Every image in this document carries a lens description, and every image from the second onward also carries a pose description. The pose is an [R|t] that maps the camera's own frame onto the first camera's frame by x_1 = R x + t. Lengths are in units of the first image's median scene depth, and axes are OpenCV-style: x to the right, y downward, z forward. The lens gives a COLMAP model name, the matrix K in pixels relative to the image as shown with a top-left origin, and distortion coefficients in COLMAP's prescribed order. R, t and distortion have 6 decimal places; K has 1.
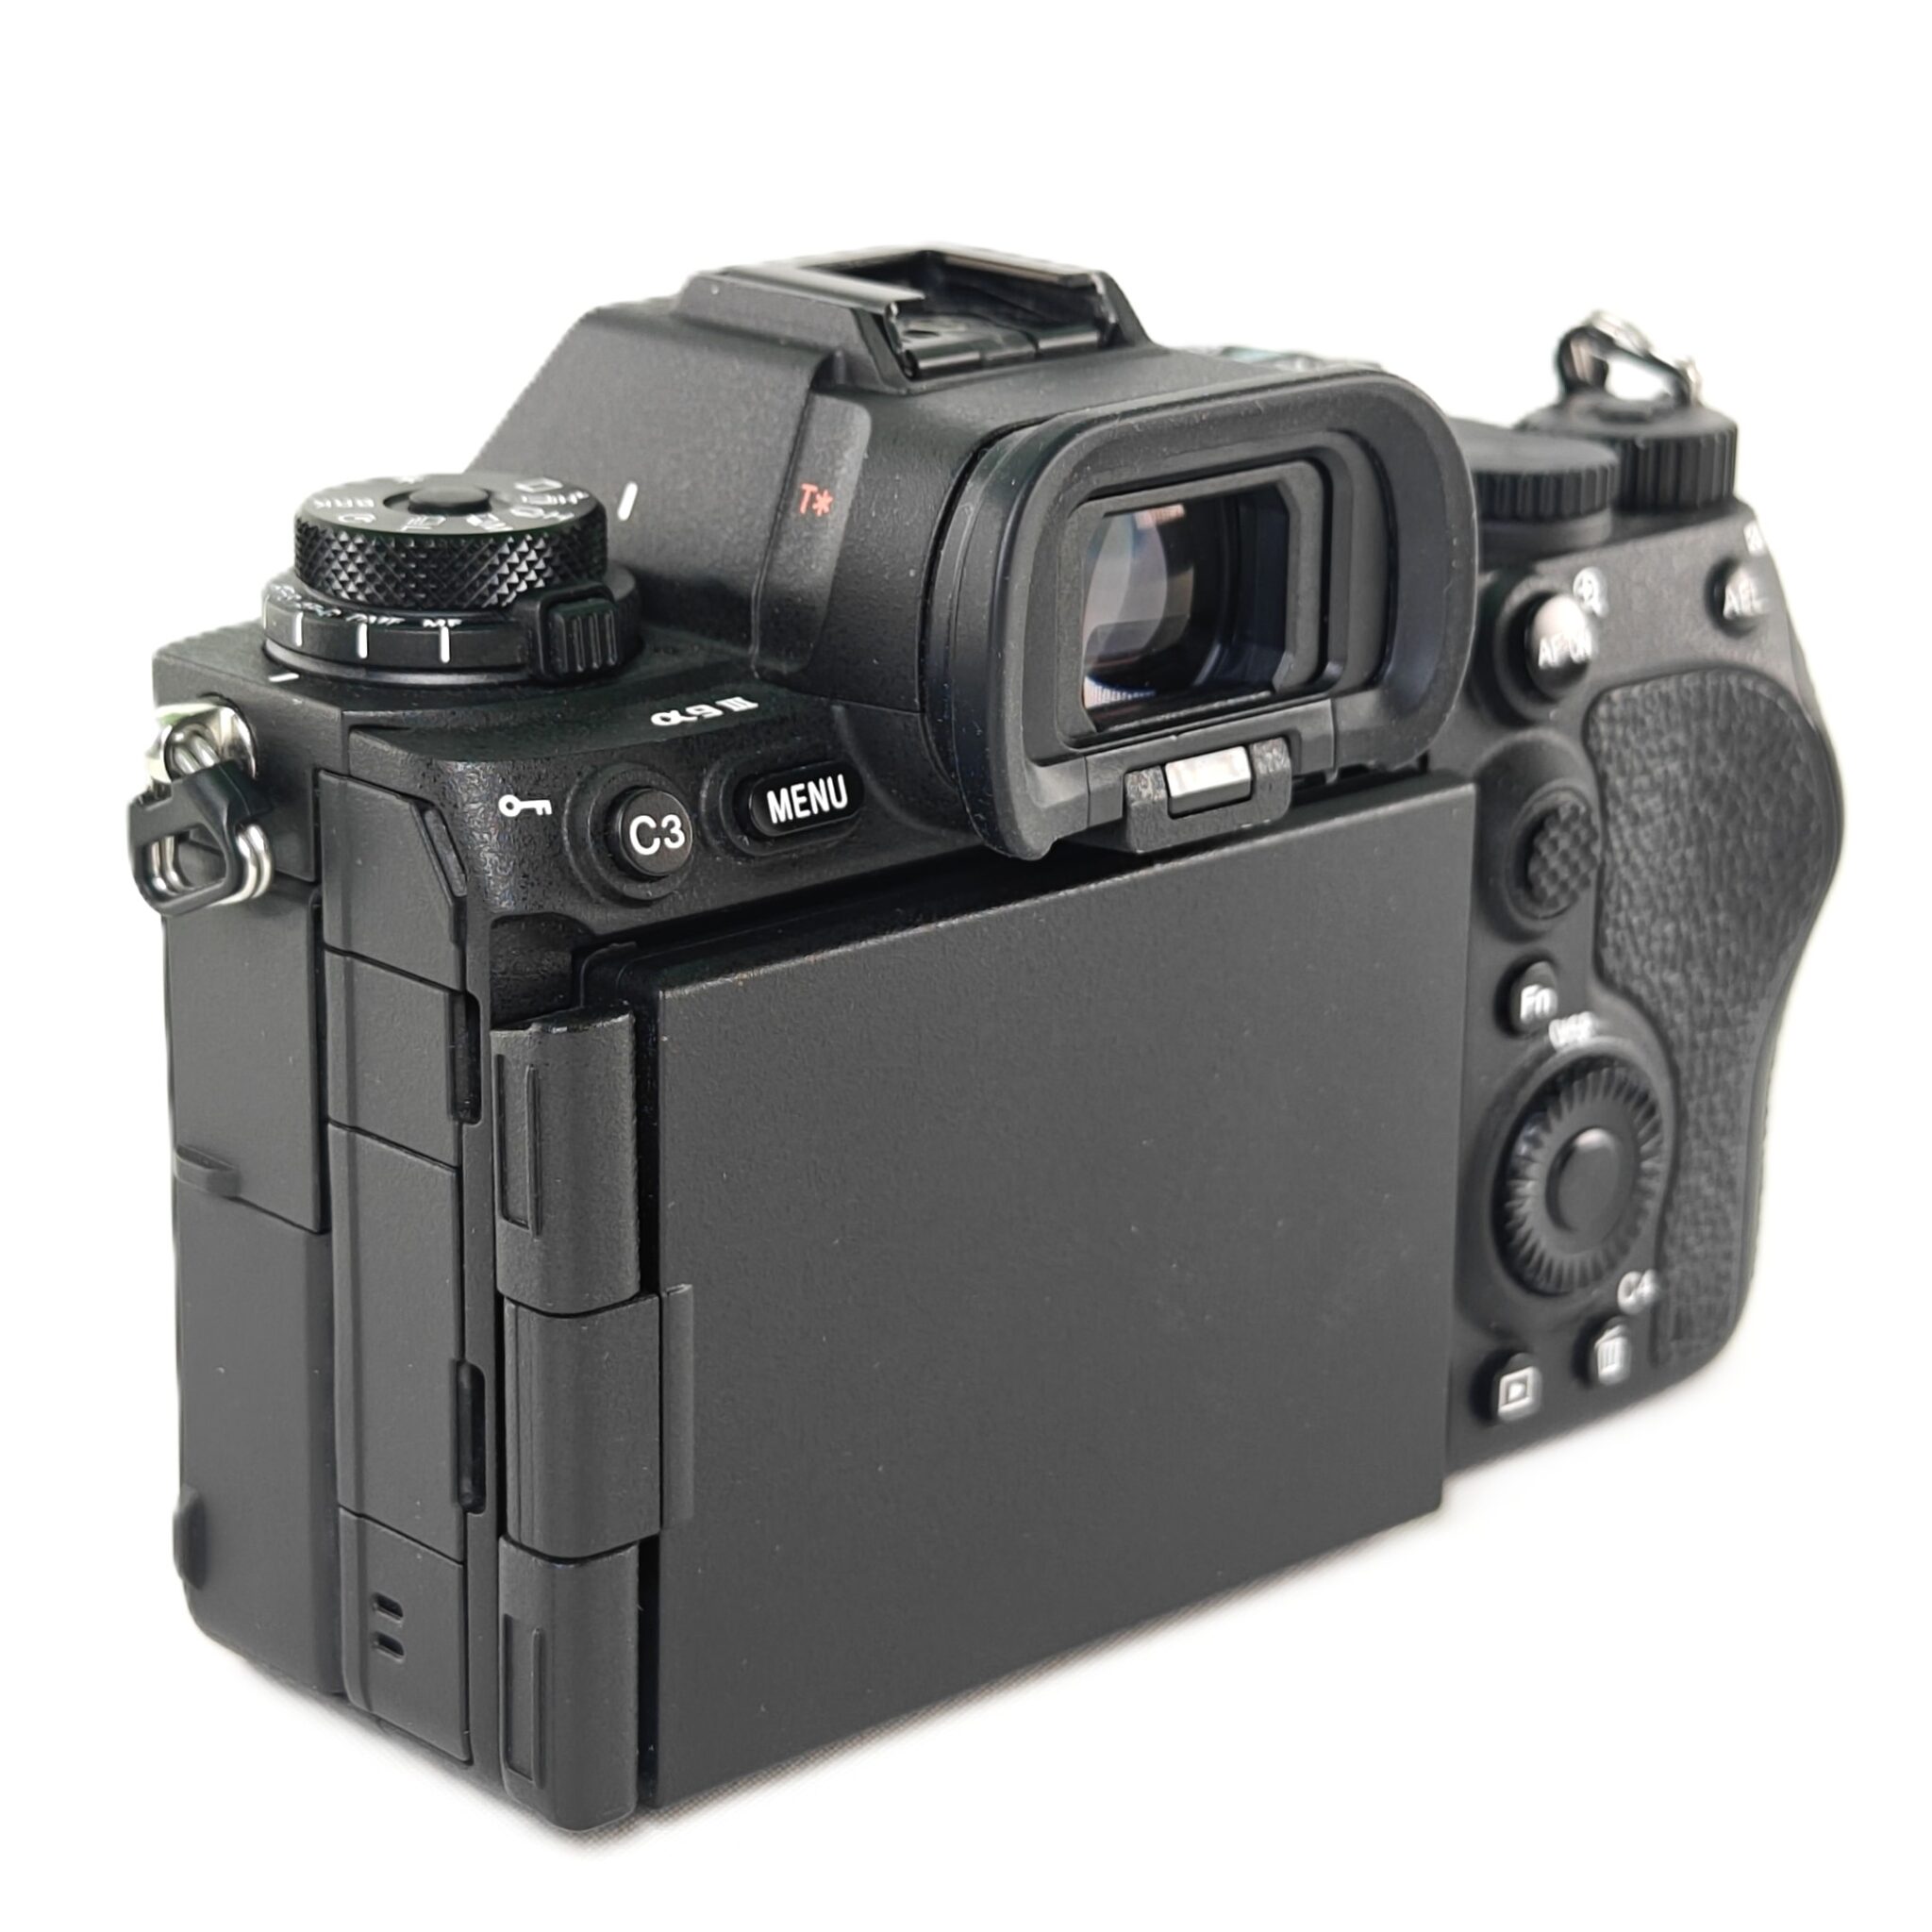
lens RADIAL K [[5258.4, 0, 966.0], [0, 5258.4, 966.0], [0, 0, 1]] dist [0.103550, -0.084243]
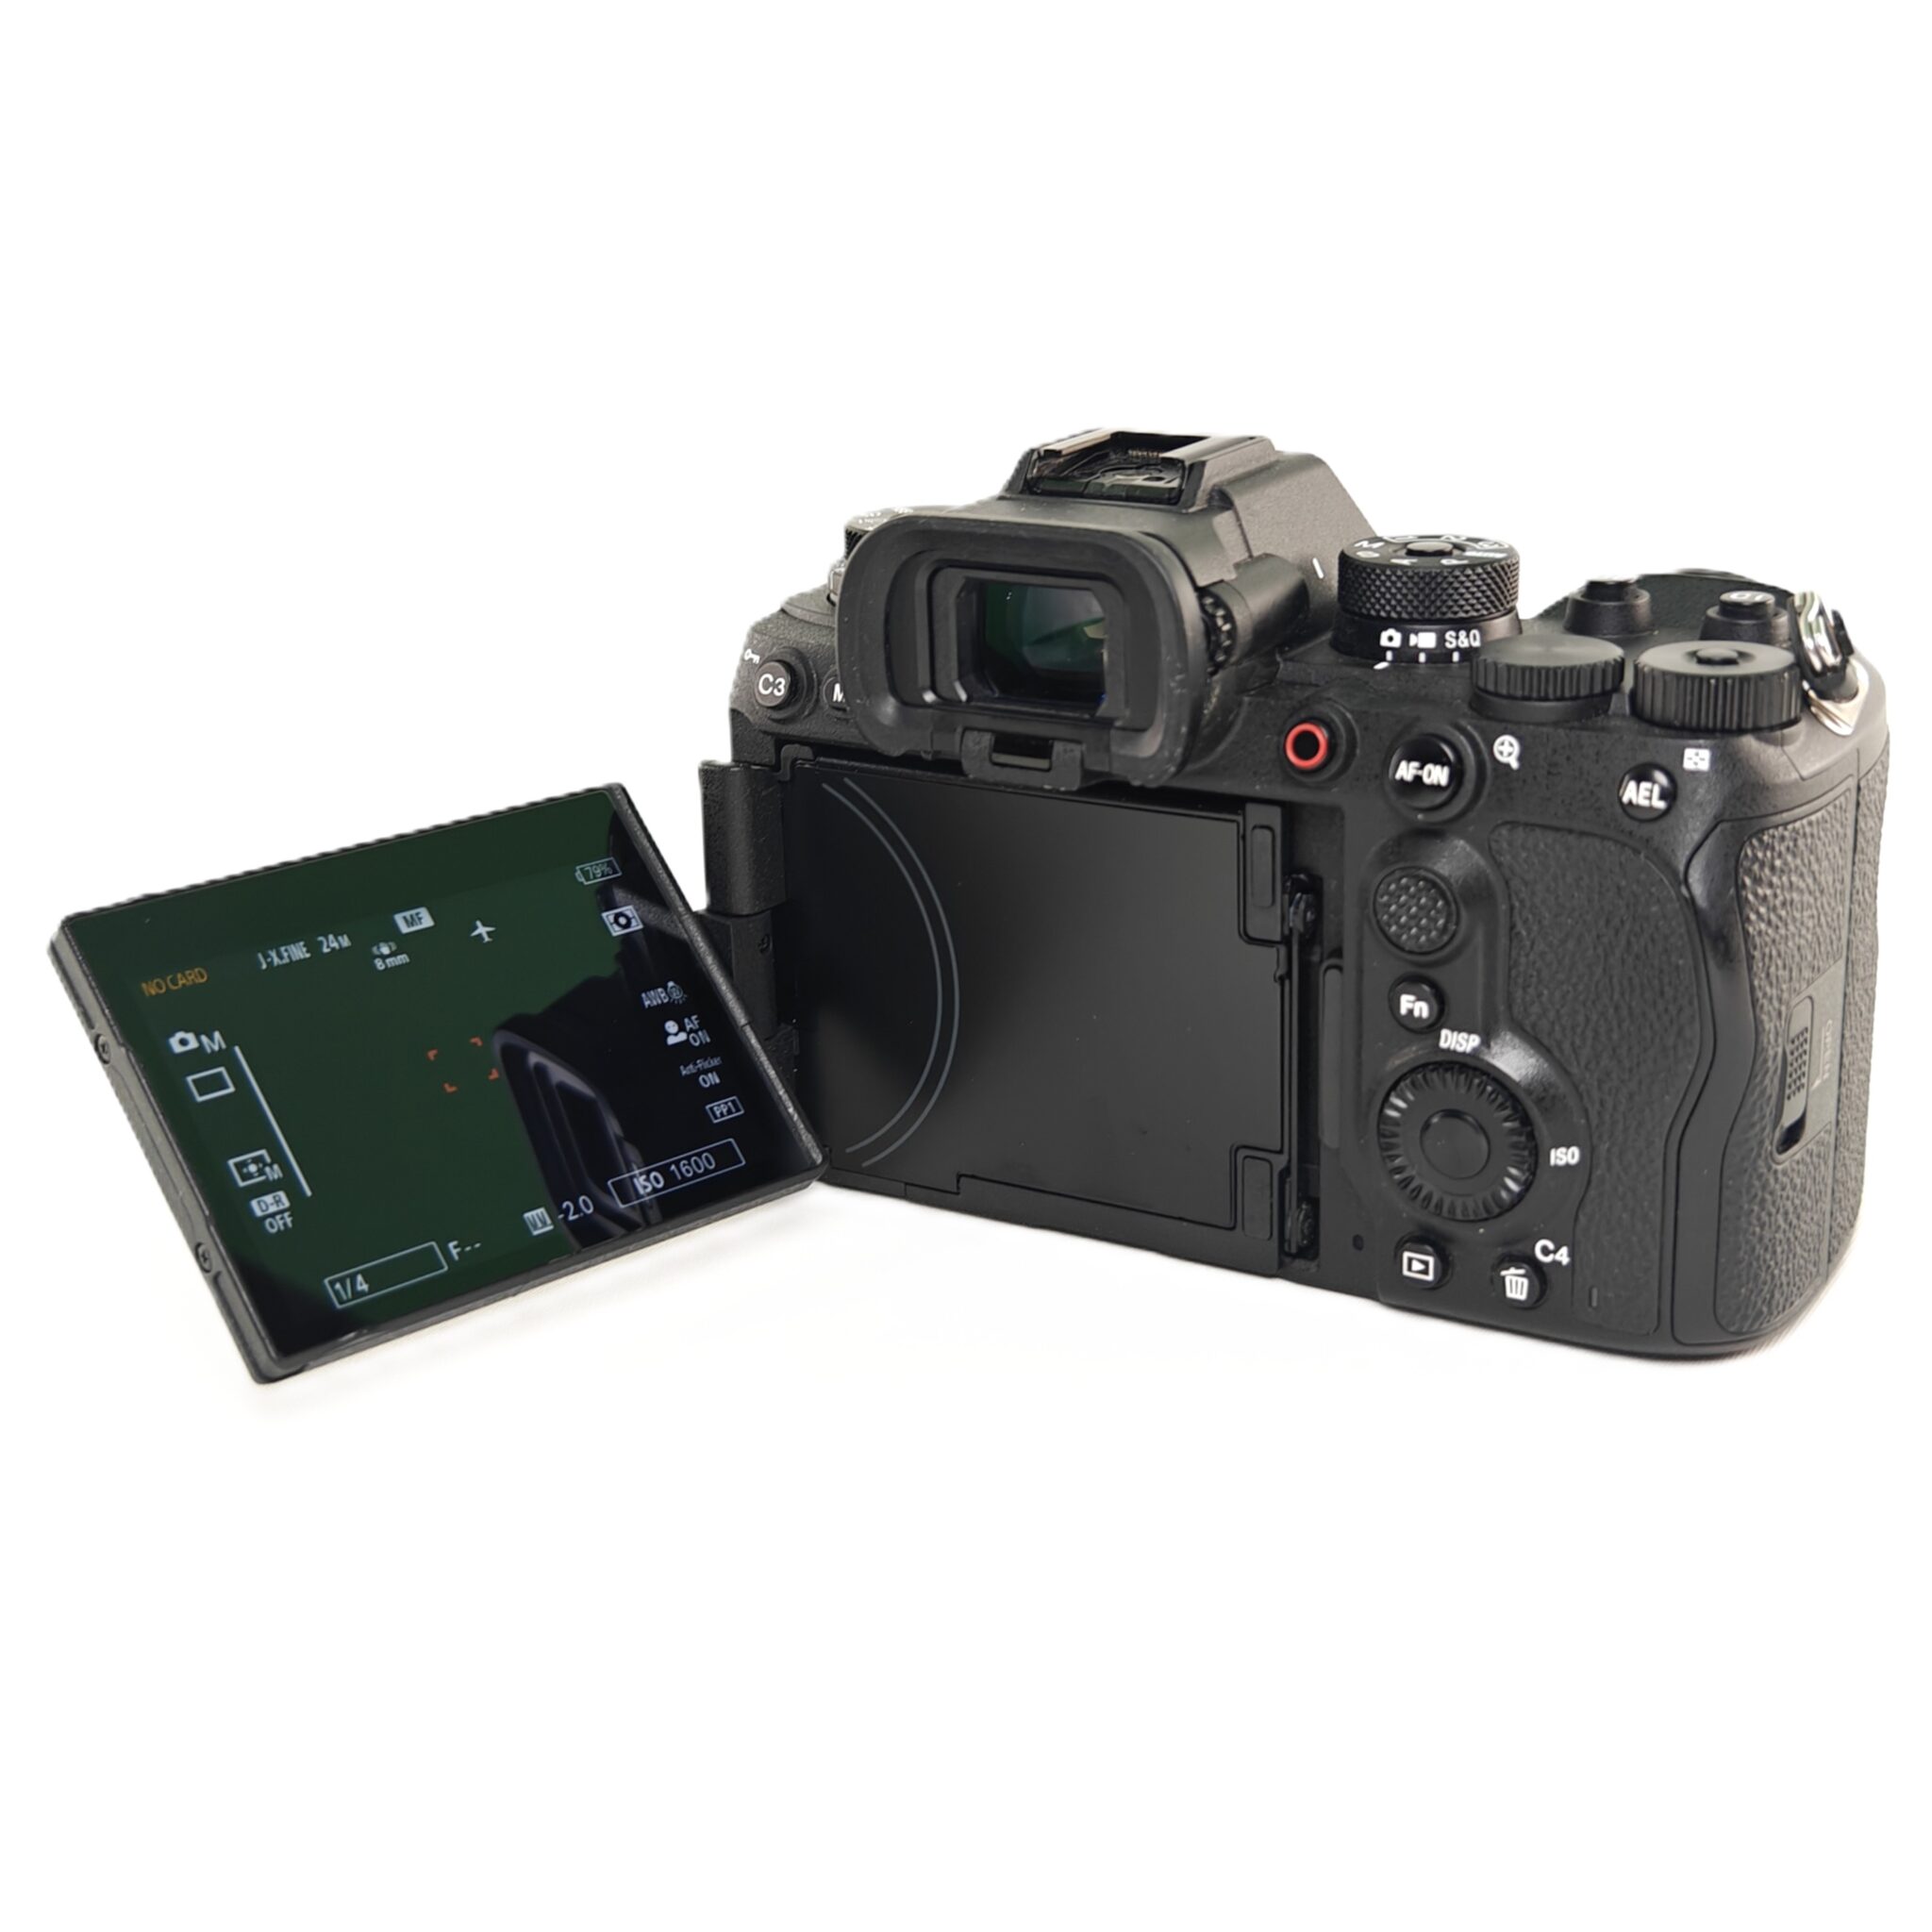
lens RADIAL K [[3118.9, 0, 966.0], [0, 3118.9, 966.0], [0, 0, 1]] dist [0.091925, -0.045211]
pose [[0.270952, 0.288374, -0.918382, 0.993823], [-0.246209, 0.943097, 0.223495, -0.191927], [0.930573, 0.165557, 0.326535, 0.670043]]
